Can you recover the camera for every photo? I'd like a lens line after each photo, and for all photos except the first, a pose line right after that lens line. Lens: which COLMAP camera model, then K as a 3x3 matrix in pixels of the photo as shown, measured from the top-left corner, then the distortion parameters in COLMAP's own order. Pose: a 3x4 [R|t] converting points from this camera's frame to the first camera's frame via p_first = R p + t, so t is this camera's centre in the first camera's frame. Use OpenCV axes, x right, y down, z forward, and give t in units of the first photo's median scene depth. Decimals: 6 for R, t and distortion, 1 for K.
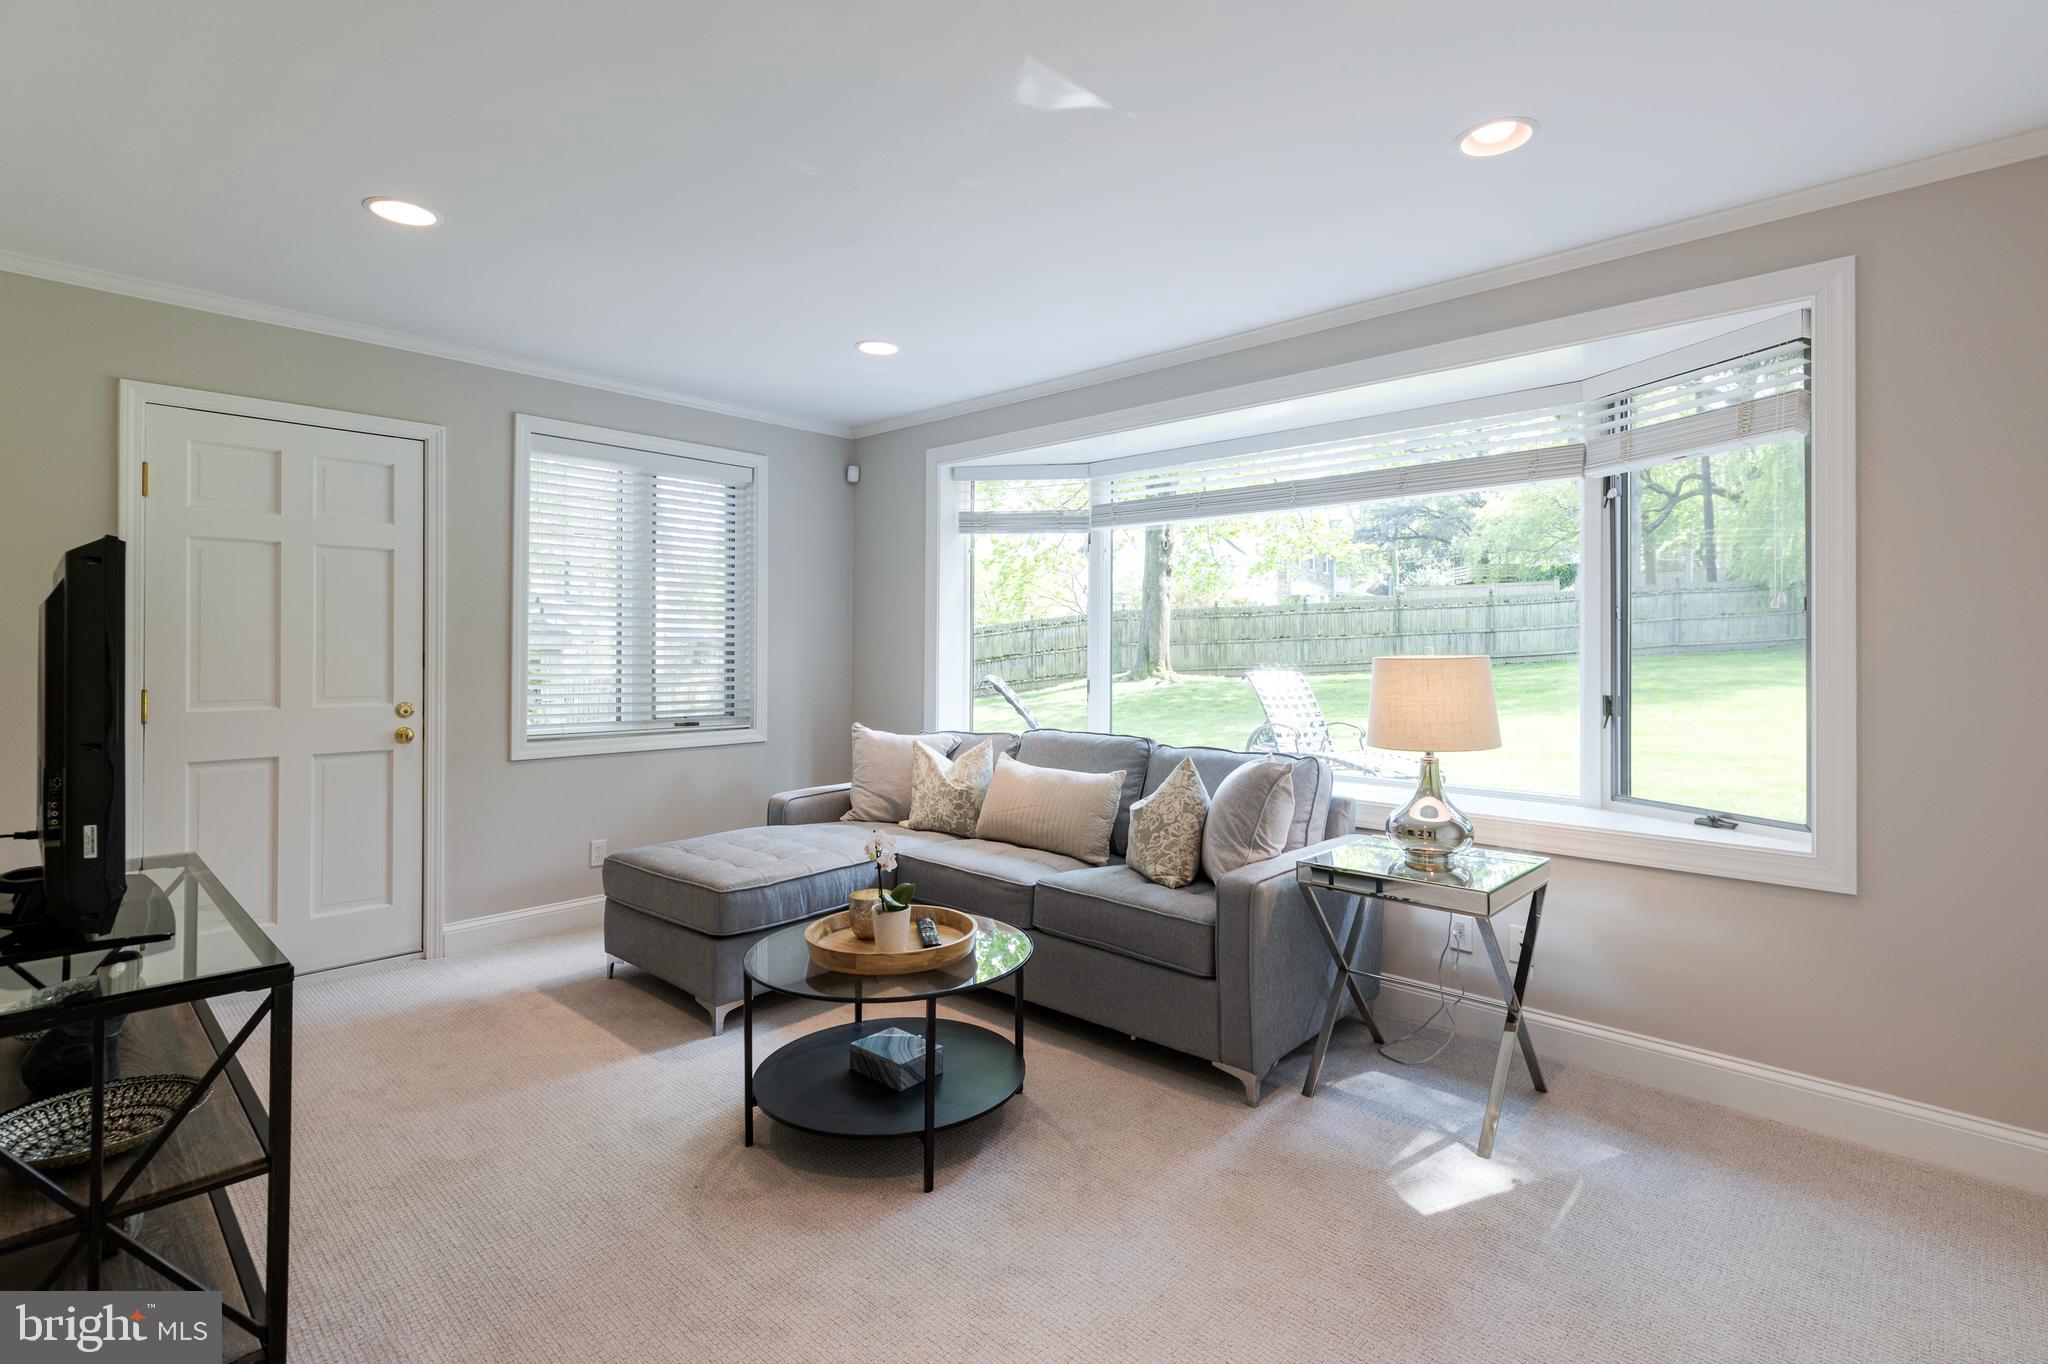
lens RADIAL K [[967.0, 0, 1027.3], [0, 967.0, 636.4], [0, 0, 1]] dist [-0.002922, -0.000287]
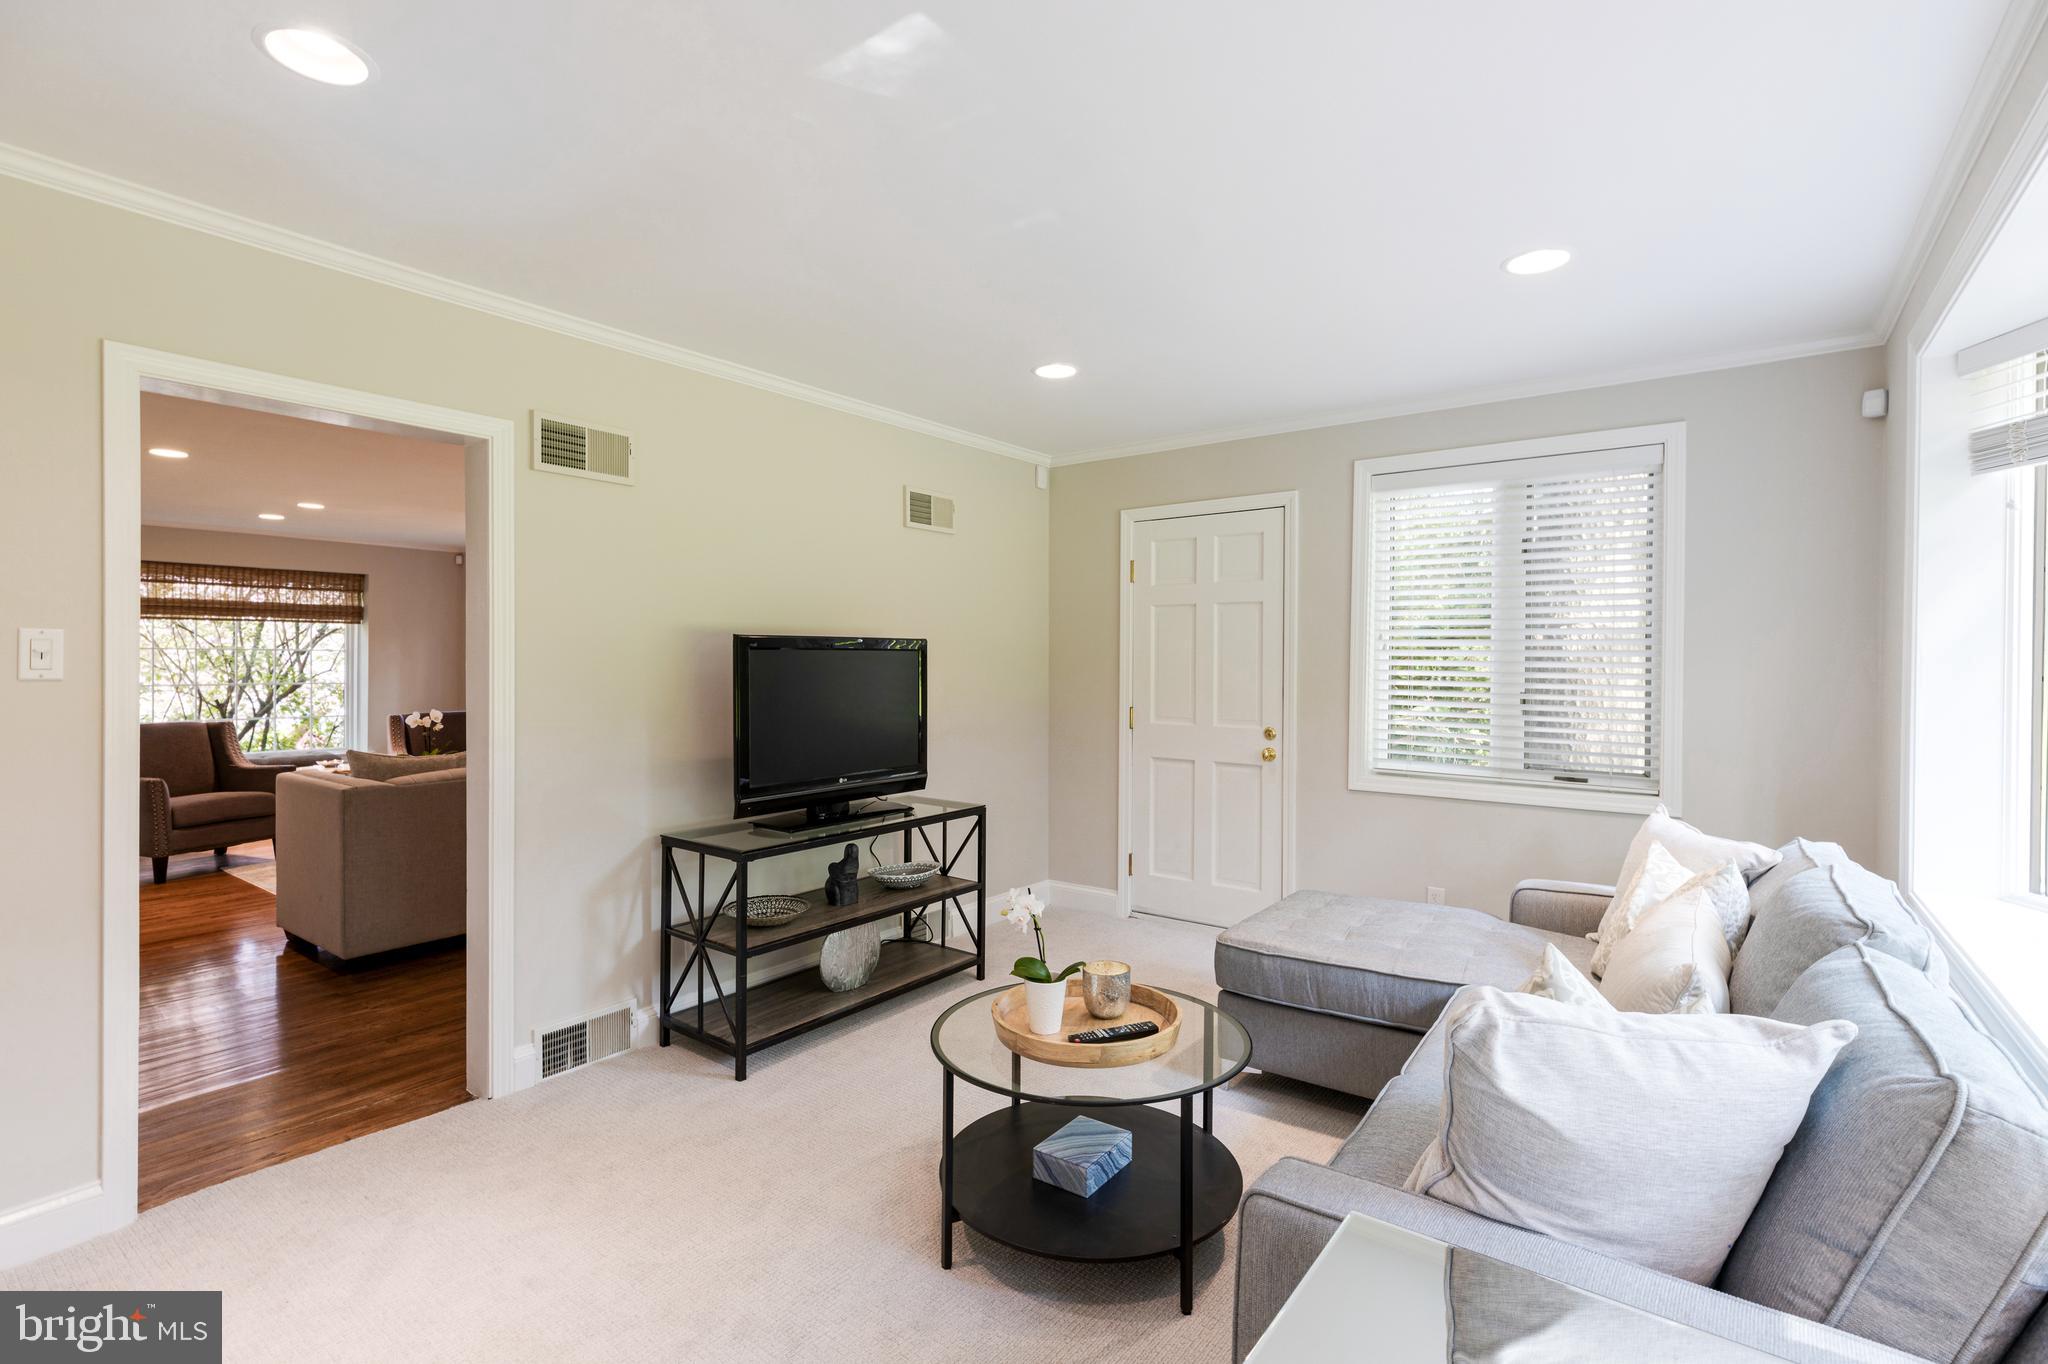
lens RADIAL K [[927.1, 0, 1023.9], [0, 927.1, 674.7], [0, 0, 1]] dist [0.003896, 0.000244]
pose [[0.114573, 0.008035, -0.993382, 0.463298], [0.005861, 0.999944, 0.008764, -0.009774], [0.993398, -0.006826, 0.114520, 0.557163]]
